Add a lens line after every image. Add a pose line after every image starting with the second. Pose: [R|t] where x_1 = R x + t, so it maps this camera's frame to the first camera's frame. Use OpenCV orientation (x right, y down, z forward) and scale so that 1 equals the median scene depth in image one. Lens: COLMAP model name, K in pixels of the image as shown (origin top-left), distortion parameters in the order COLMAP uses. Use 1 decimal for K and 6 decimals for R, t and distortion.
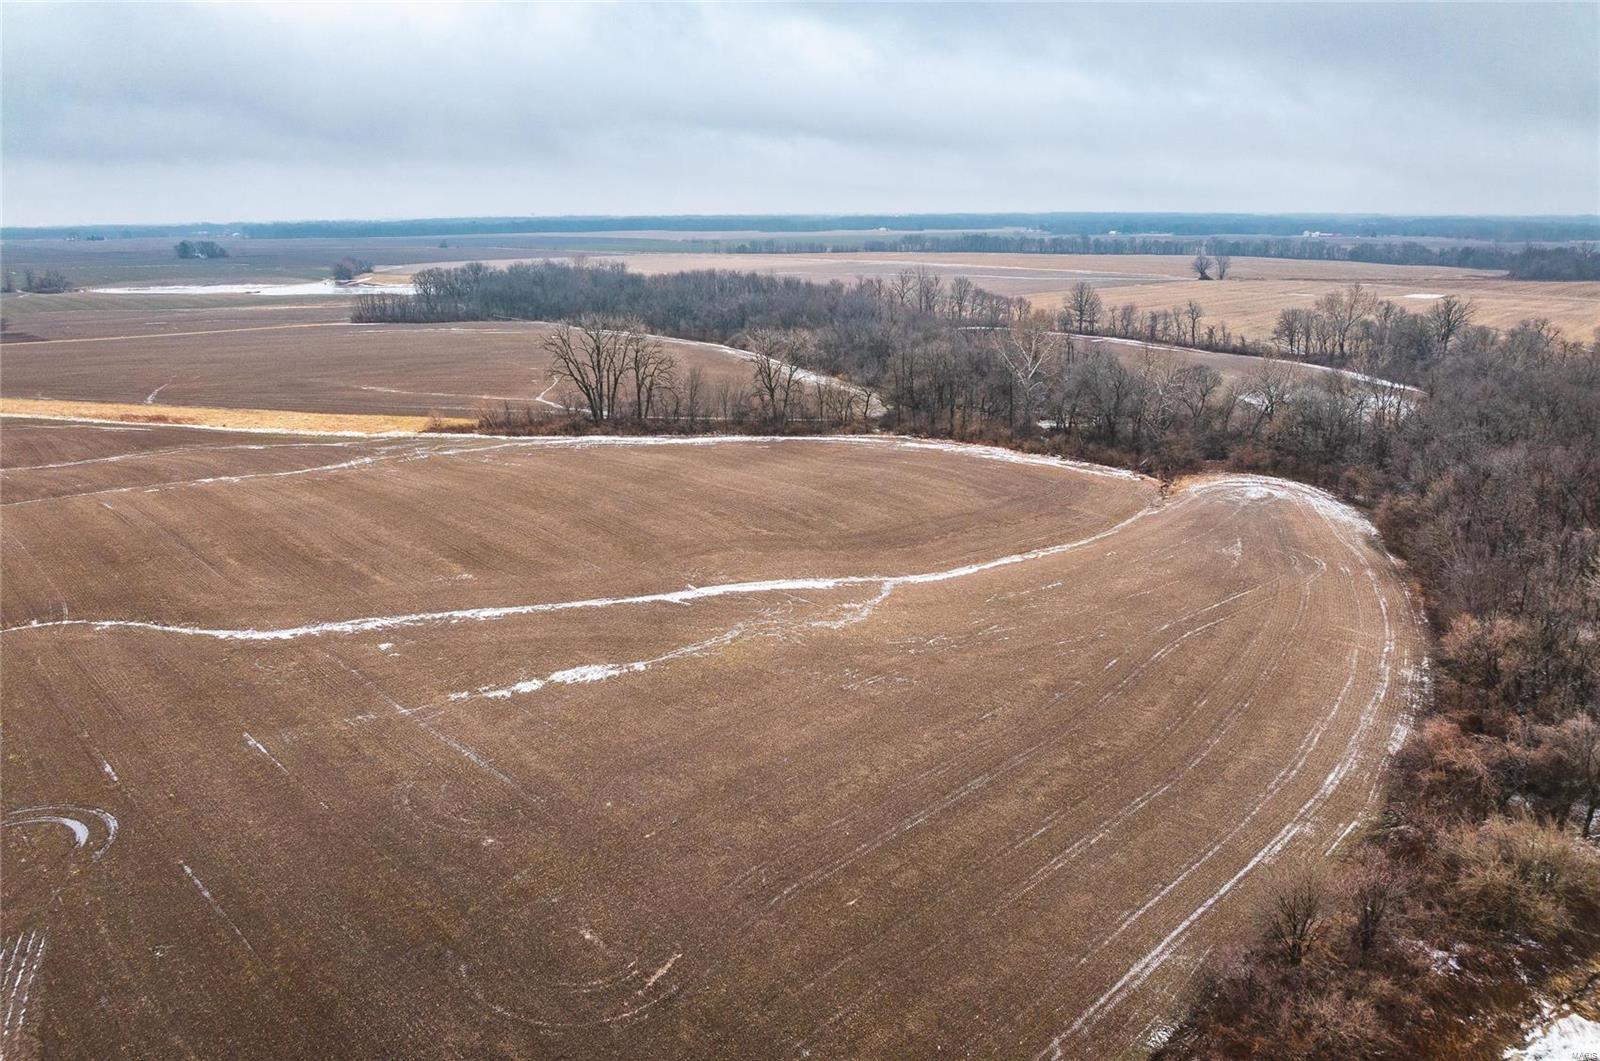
lens RADIAL K [[1131.1, 0, 808.4], [0, 1131.1, 521.1], [0, 0, 1]] dist [-0.052852, 0.028067]
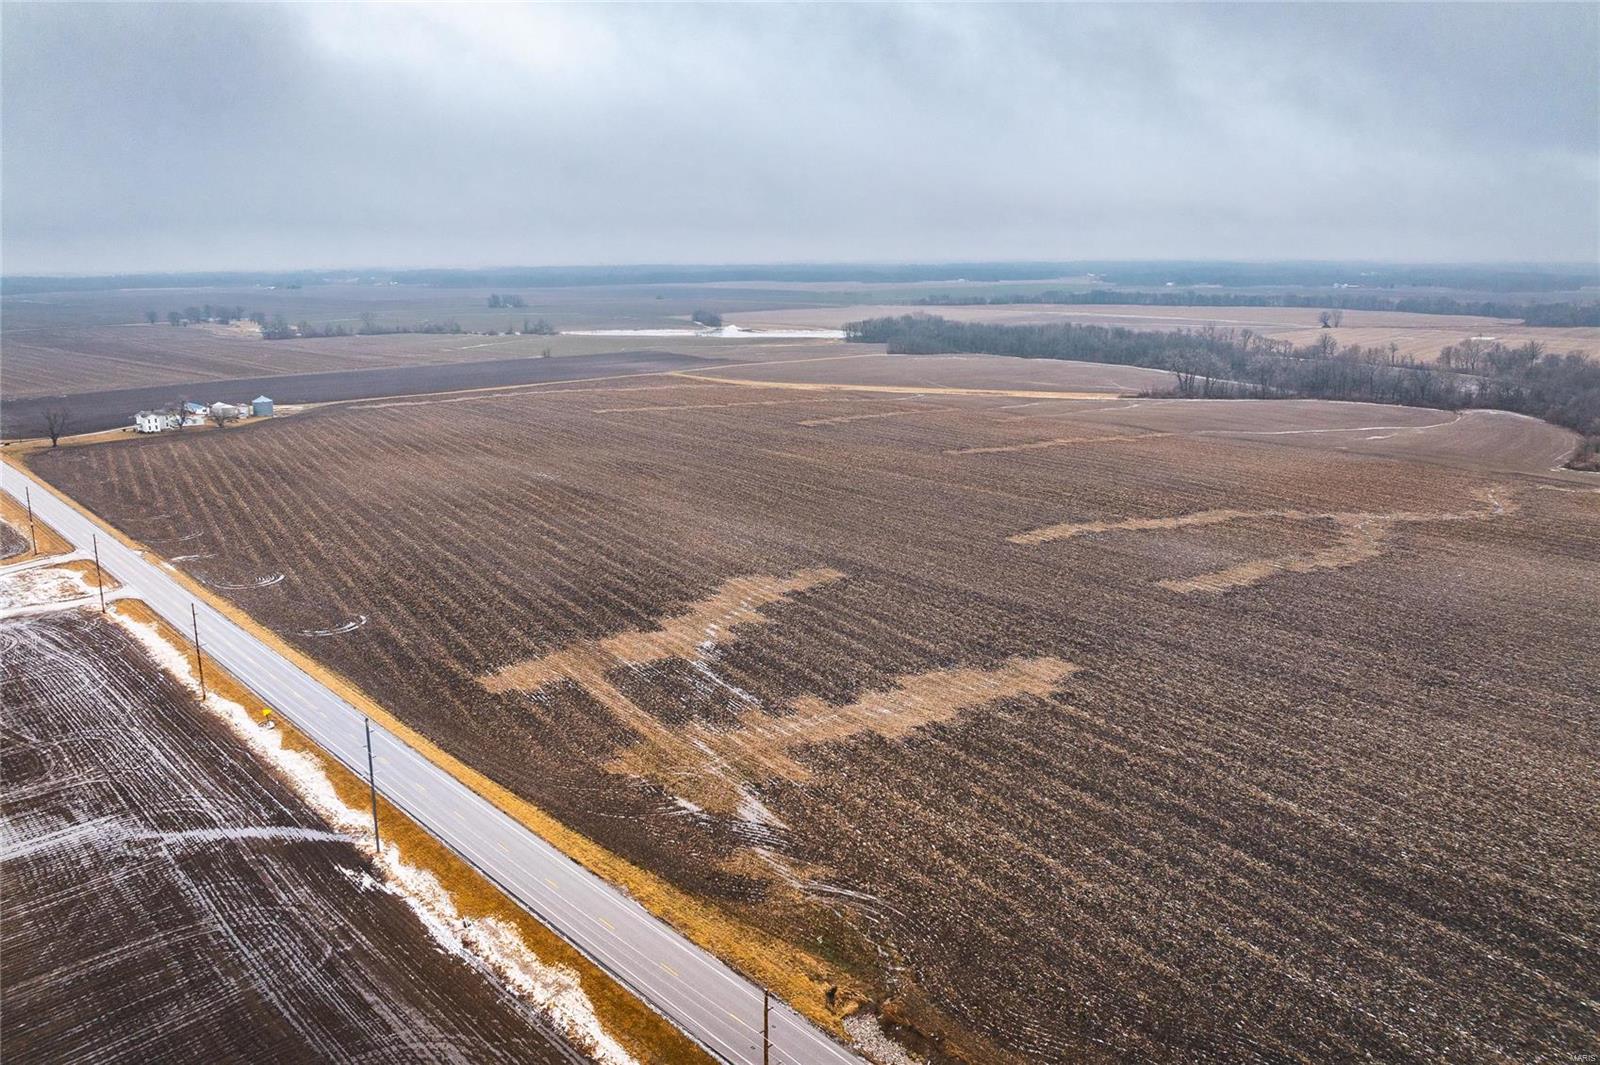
lens RADIAL K [[1131.1, 0, 811.3], [0, 1131.1, 517.6], [0, 0, 1]] dist [-0.052852, 0.028067]
pose [[0.999798, -0.005081, 0.019458, -1.366892], [0.005821, 0.999256, -0.038136, 0.335514], [-0.019249, 0.038241, 0.999083, -1.727516]]
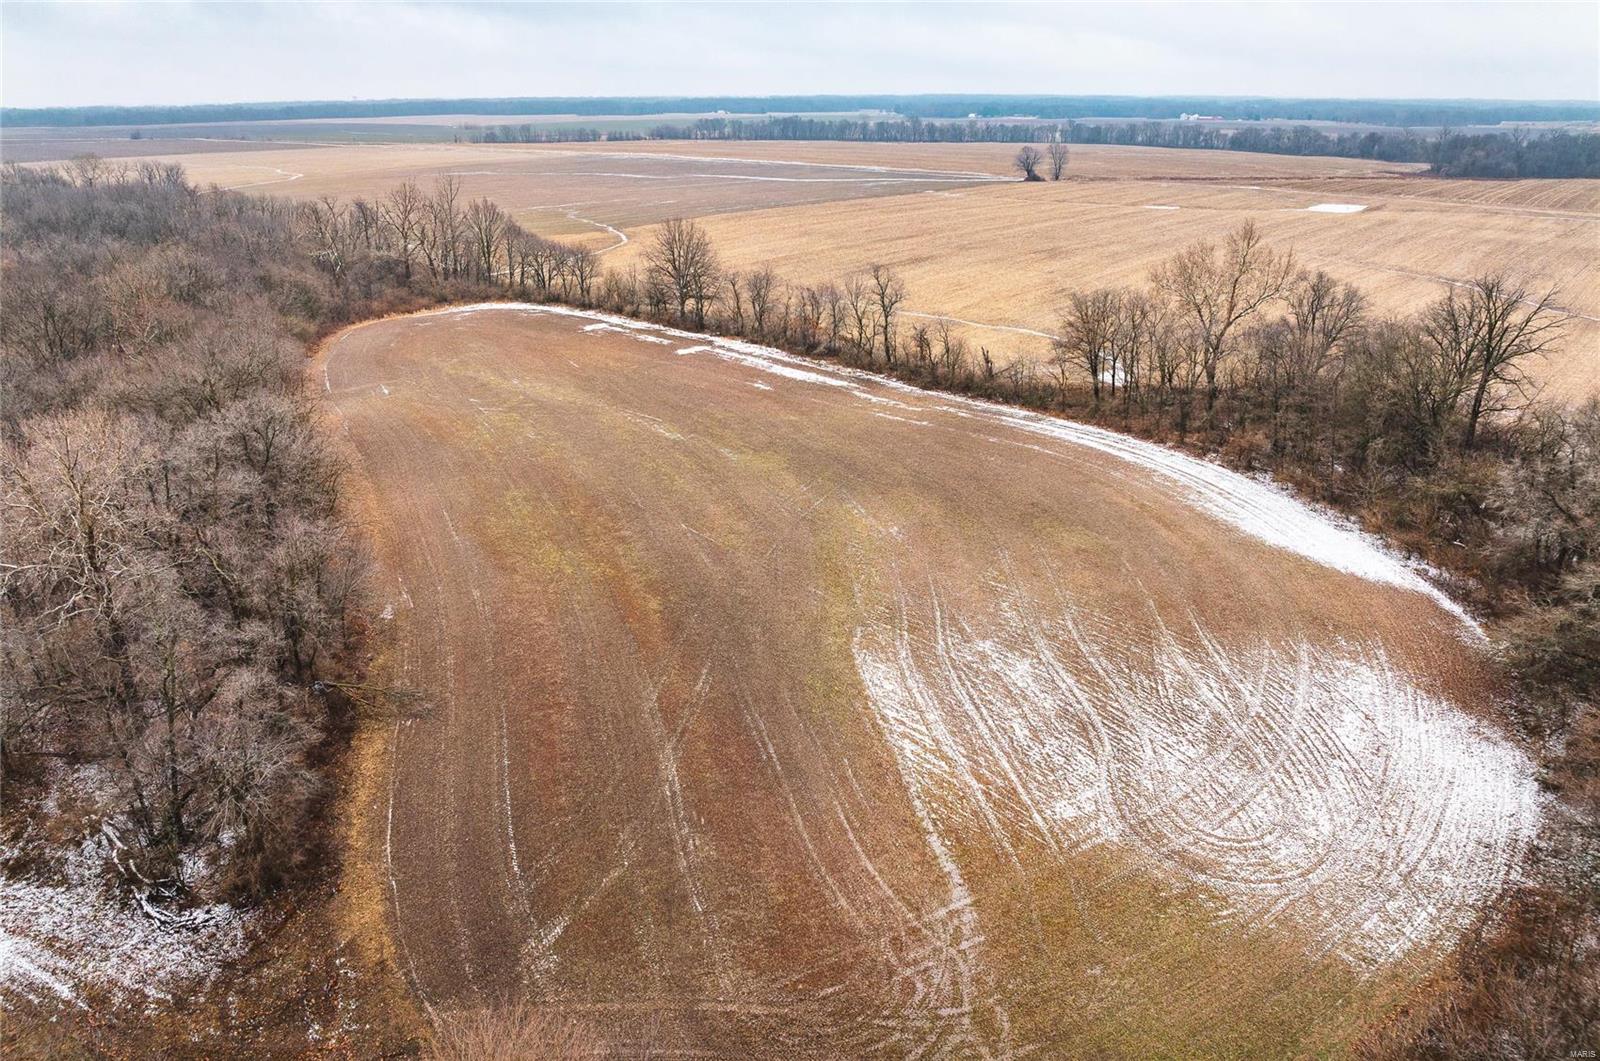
lens RADIAL K [[1131.1, 0, 812.5], [0, 1131.1, 517.0], [0, 0, 1]] dist [-0.052852, 0.028067]
pose [[0.995008, -0.032791, 0.094255, 0.542958], [0.024065, 0.995444, 0.092262, -0.279924], [-0.096851, -0.089533, 0.991264, 1.120698]]
